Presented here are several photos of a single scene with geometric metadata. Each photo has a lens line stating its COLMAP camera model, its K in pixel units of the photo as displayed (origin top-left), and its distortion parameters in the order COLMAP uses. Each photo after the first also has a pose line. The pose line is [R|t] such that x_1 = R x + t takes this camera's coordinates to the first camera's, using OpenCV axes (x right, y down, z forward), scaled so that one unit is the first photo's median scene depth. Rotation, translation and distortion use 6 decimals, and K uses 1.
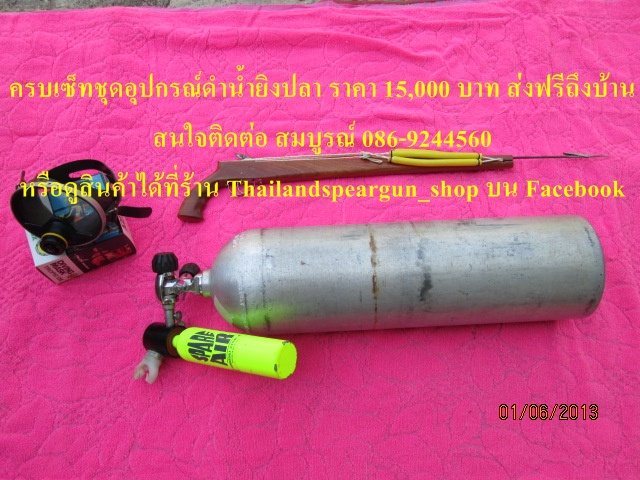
lens RADIAL K [[527.2, 0, 320.0], [0, 527.2, 240.0], [0, 0, 1]] dist [-0.003576, 0.000012]
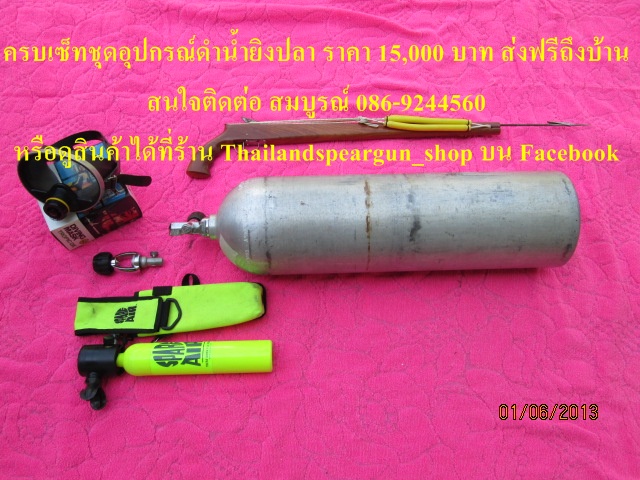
lens RADIAL K [[526.6, 0, 320.0], [0, 526.6, 240.0], [0, 0, 1]] dist [0.000047, 0.003844]
pose [[0.999791, 0.020392, 0.001372, 0.002986], [-0.020357, 0.999548, -0.022124, 0.127565], [-0.001822, 0.022091, 0.999754, -0.077258]]
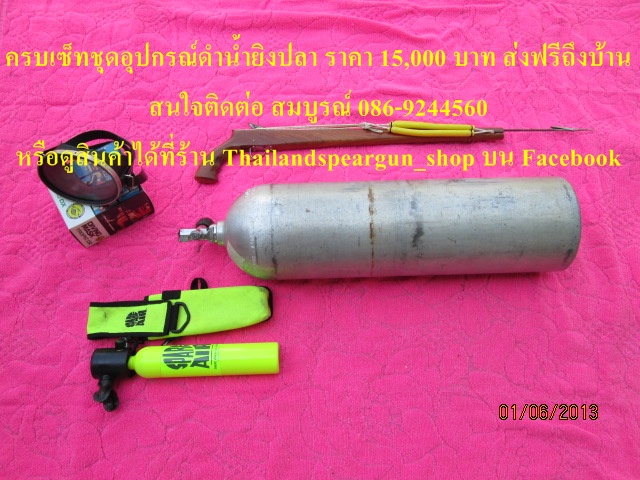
lens RADIAL K [[526.6, 0, 320.0], [0, 526.6, 240.0], [0, 0, 1]] dist [0.000047, 0.003844]
pose [[0.999735, 0.017318, -0.015150, 0.010360], [-0.017552, 0.999726, -0.015457, 0.109760], [0.014878, 0.015719, 0.999766, -0.100883]]
